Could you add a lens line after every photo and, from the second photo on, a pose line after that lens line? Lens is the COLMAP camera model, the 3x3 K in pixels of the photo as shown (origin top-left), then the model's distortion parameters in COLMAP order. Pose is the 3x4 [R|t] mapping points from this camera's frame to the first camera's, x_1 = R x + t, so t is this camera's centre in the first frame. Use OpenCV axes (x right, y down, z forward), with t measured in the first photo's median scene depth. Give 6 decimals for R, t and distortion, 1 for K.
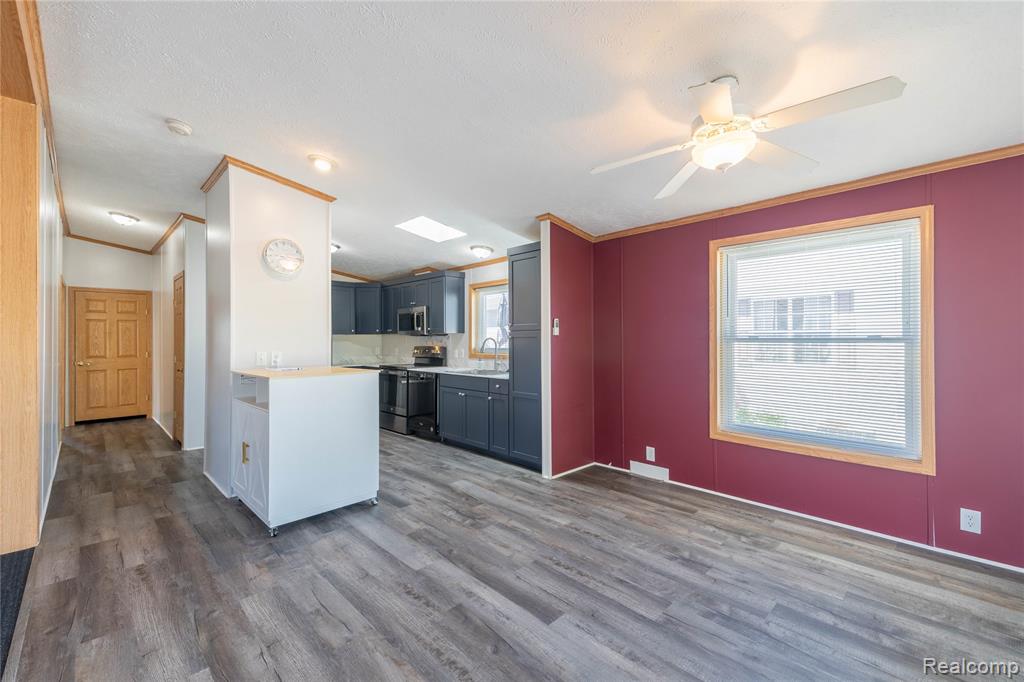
lens RADIAL K [[415.7, 0, 518.2], [0, 415.7, 338.6], [0, 0, 1]] dist [0.041461, -0.013753]
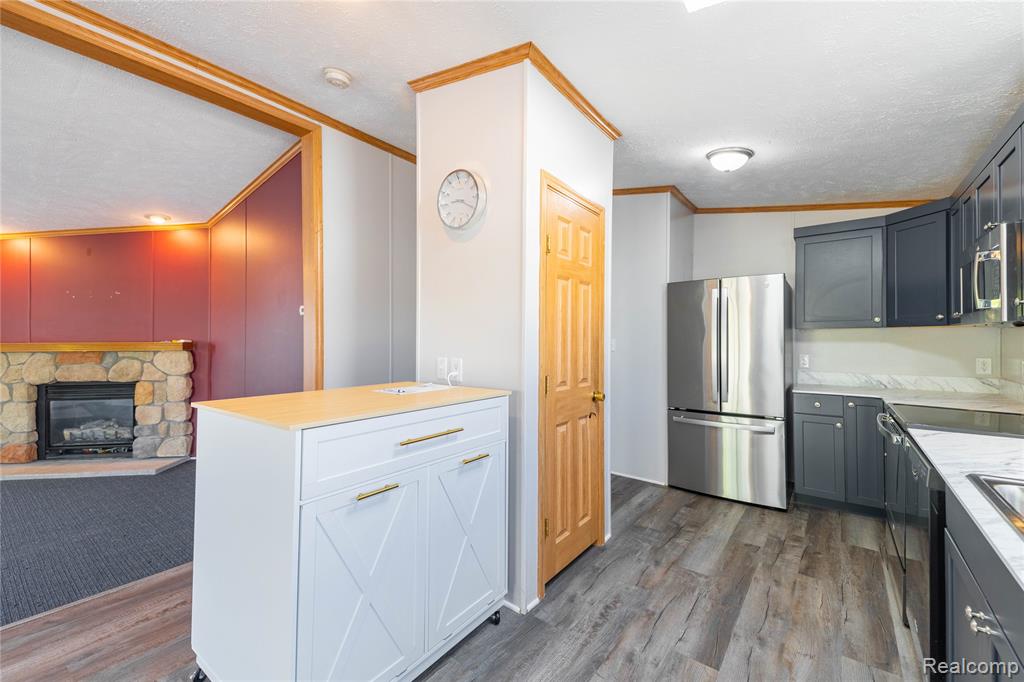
lens RADIAL K [[415.7, 0, 510.5], [0, 415.7, 339.1], [0, 0, 1]] dist [0.041461, -0.013753]
pose [[0.128870, 0.002809, -0.991658, 0.039363], [0.002357, 0.999992, 0.003139, 0.000802], [0.991659, -0.002742, 0.128862, 0.921918]]
